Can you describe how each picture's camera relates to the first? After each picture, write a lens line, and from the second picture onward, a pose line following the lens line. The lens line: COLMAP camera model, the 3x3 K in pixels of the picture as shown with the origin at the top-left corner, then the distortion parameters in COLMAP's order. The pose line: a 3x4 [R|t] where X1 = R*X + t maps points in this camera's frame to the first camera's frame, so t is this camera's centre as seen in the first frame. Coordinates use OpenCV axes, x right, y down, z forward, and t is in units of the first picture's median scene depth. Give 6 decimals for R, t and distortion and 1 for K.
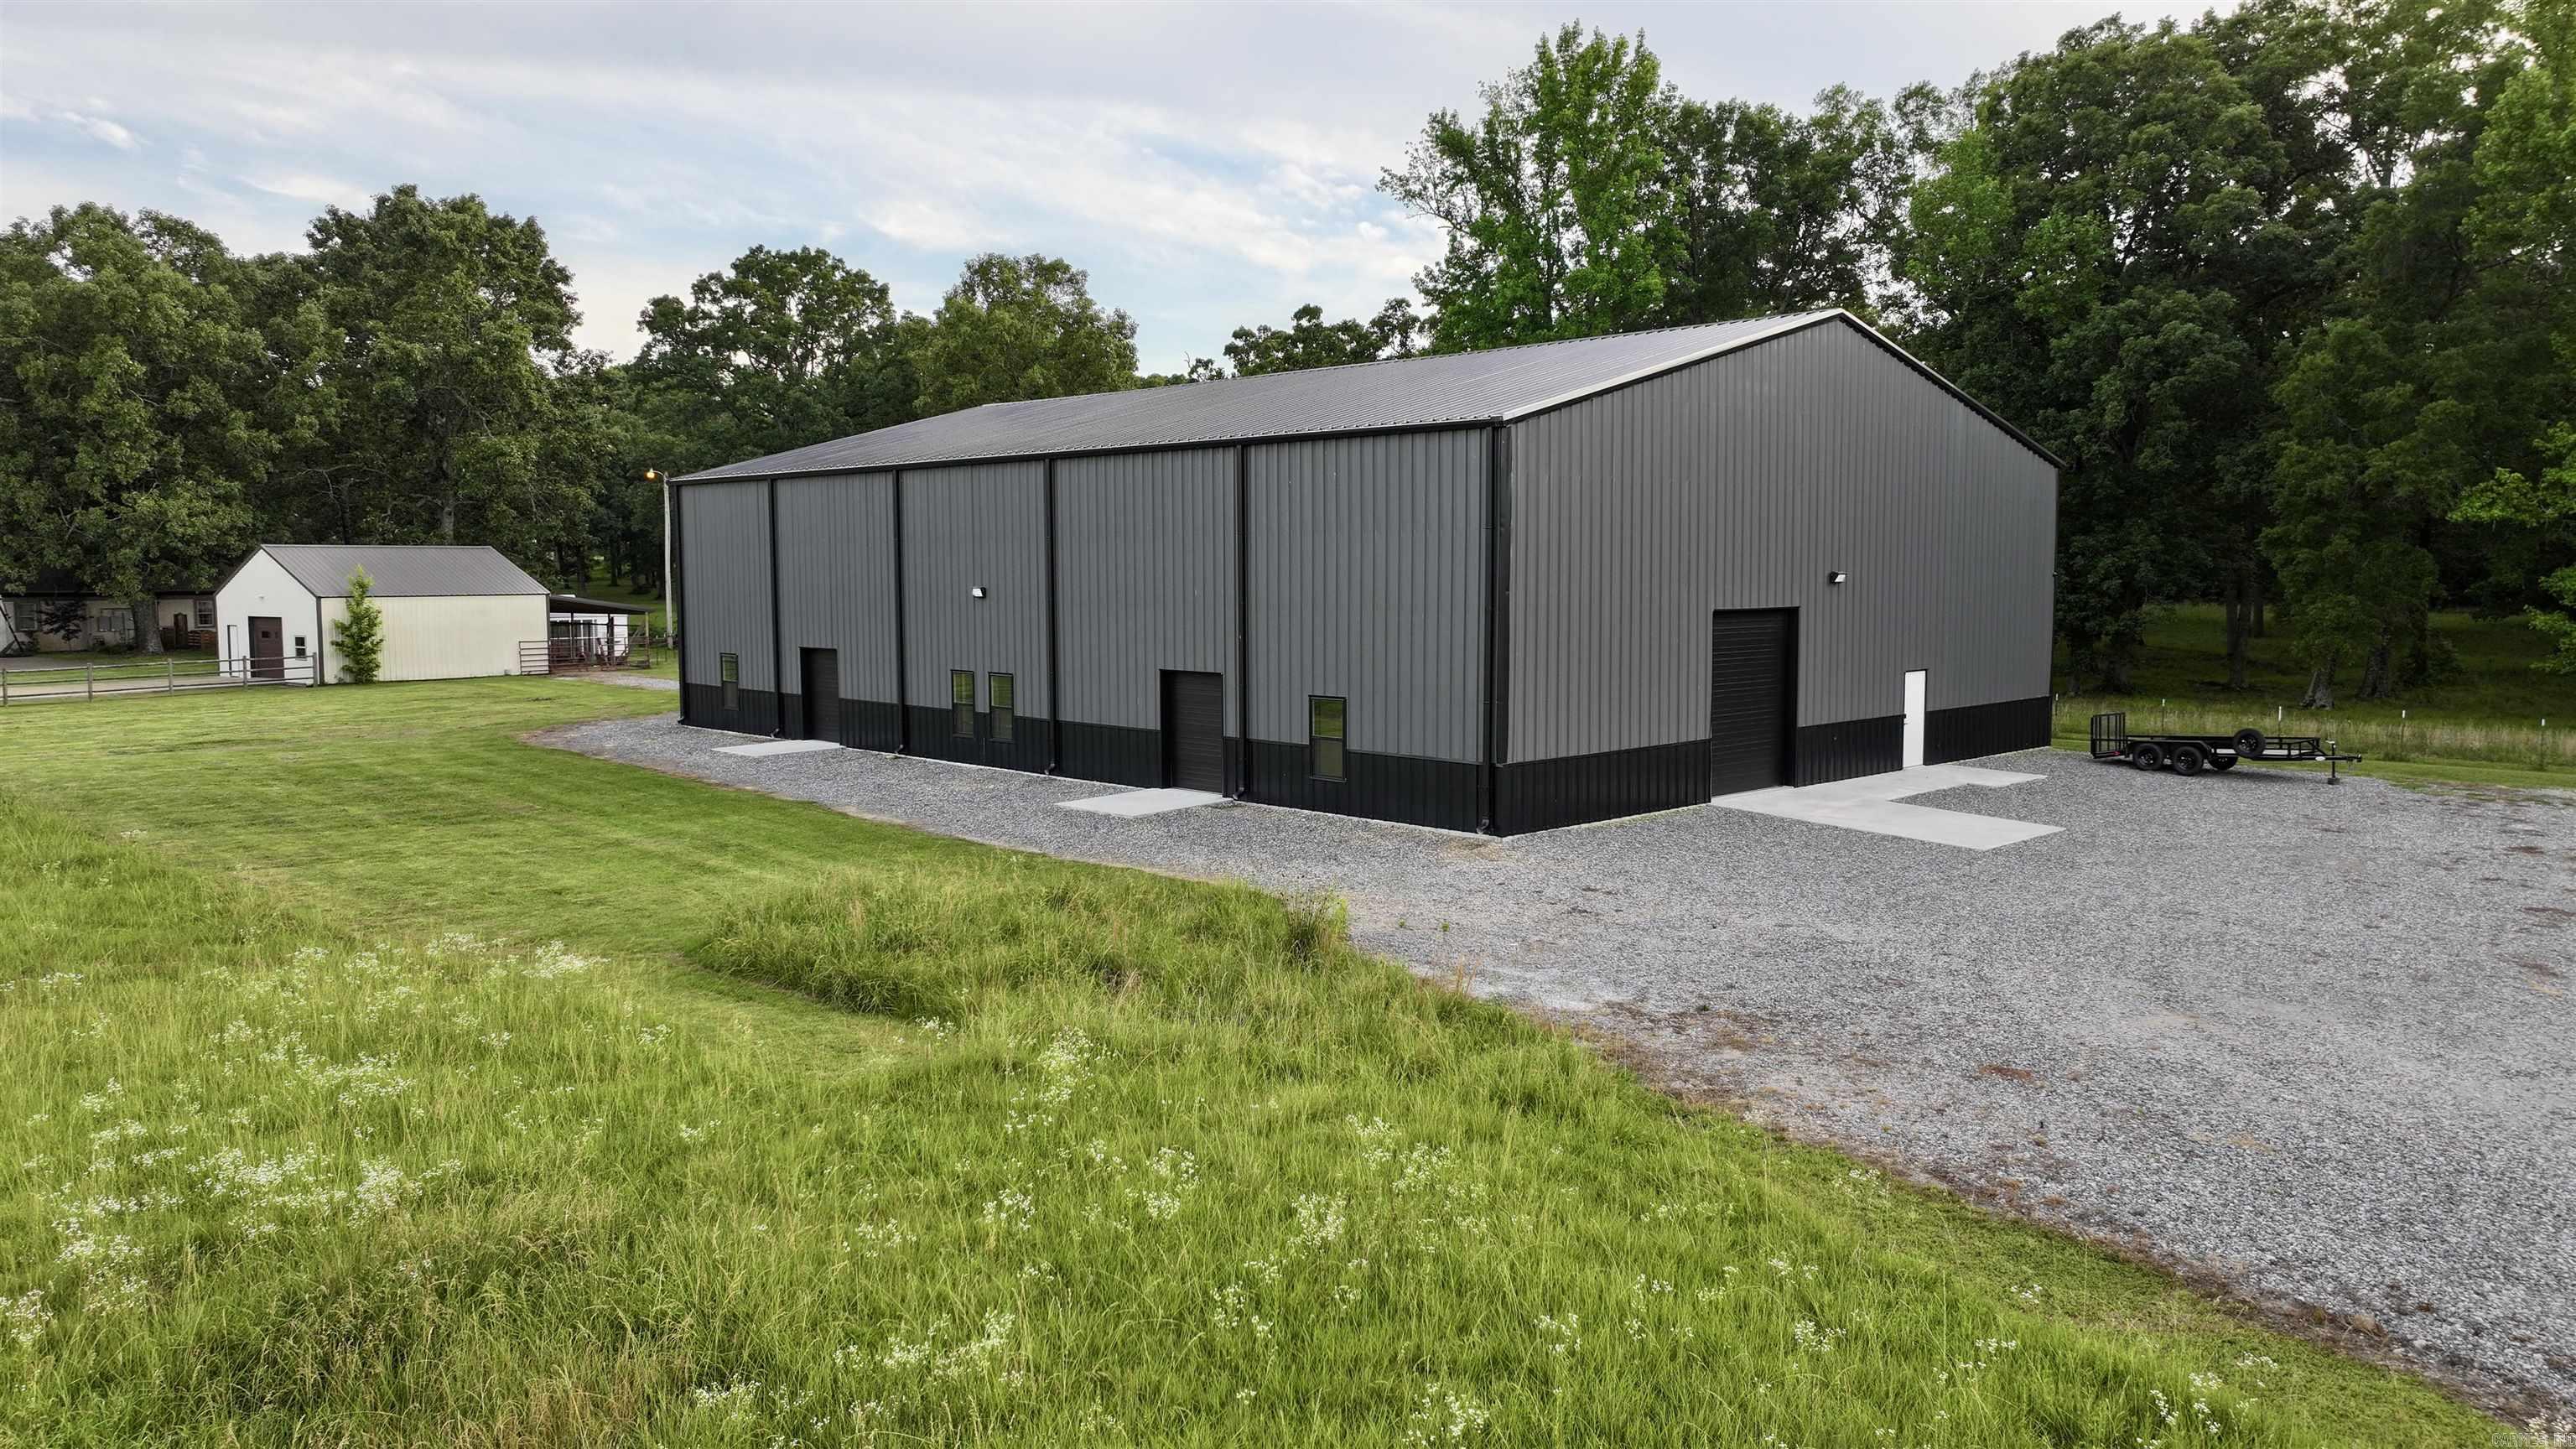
lens RADIAL K [[1756.4, 0, 1292.5], [0, 1756.4, 734.5], [0, 0, 1]] dist [-0.002371, -0.003700]
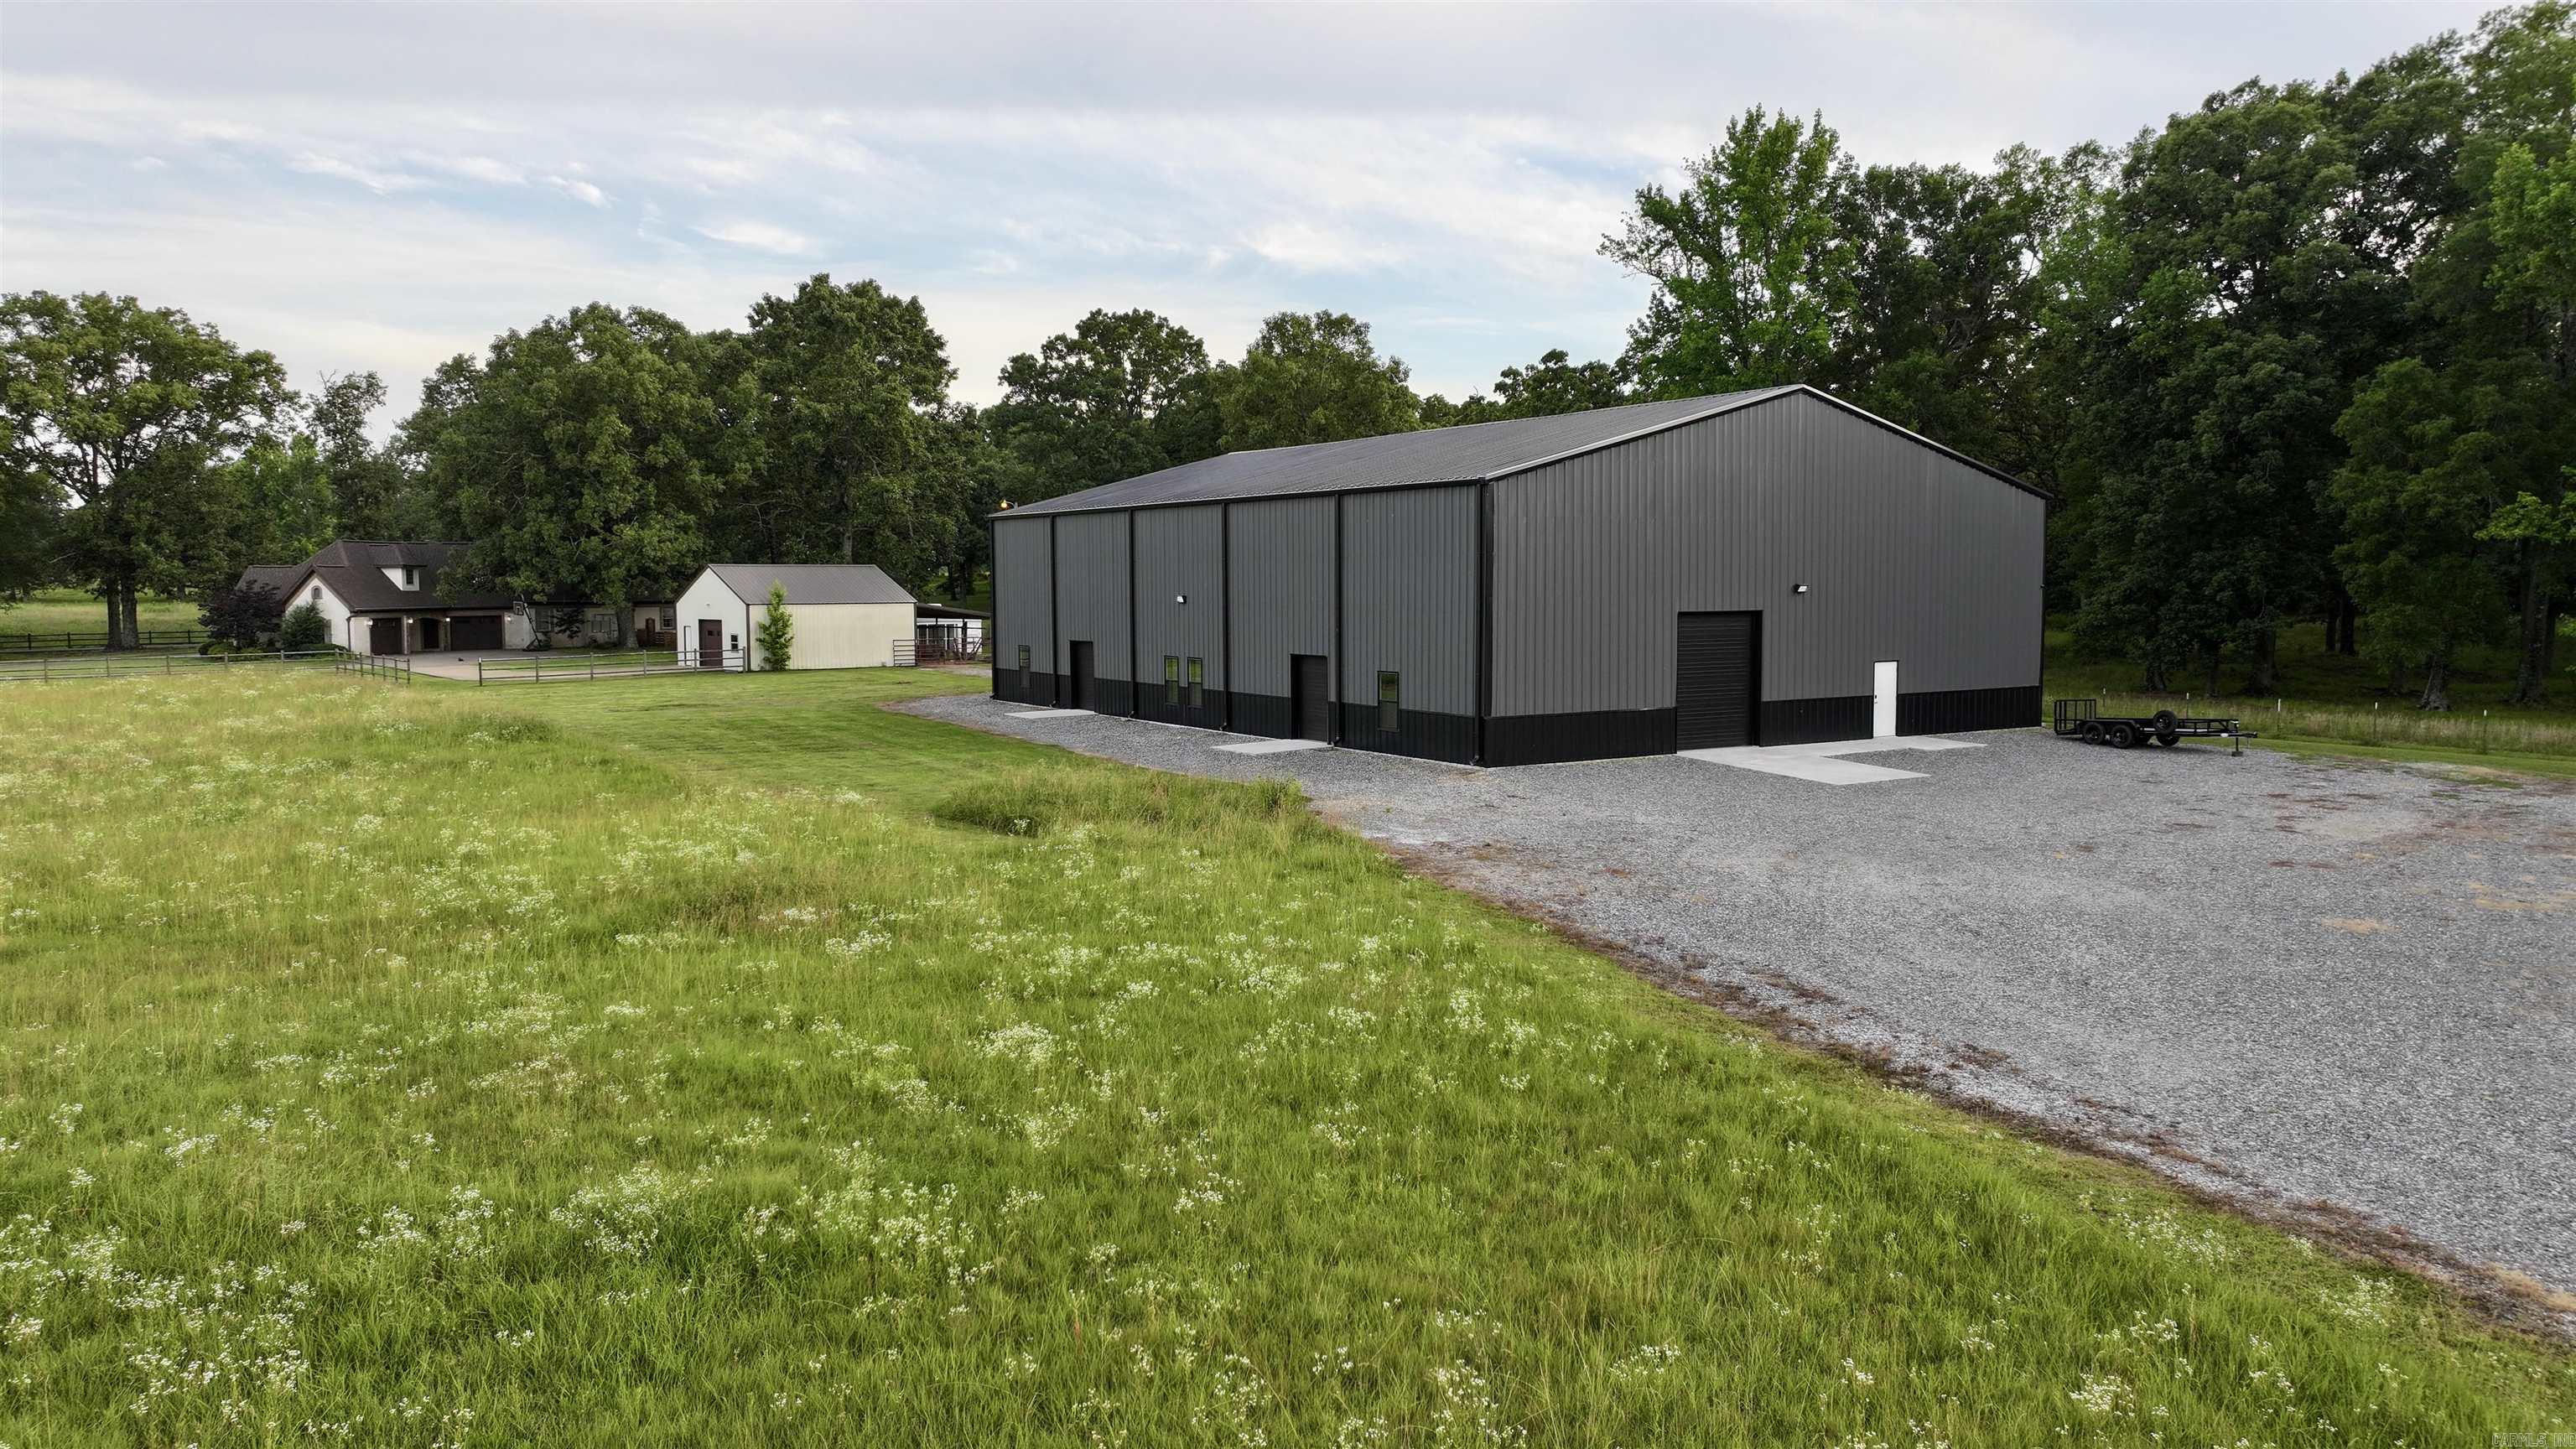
lens RADIAL K [[1756.4, 0, 1283.1], [0, 1756.4, 719.5], [0, 0, 1]] dist [-0.002371, -0.003700]
pose [[0.977558, 0.015417, -0.210099, 0.126192], [-0.018763, 0.999727, -0.013943, 0.020561], [0.209827, 0.017572, 0.977581, -0.221009]]
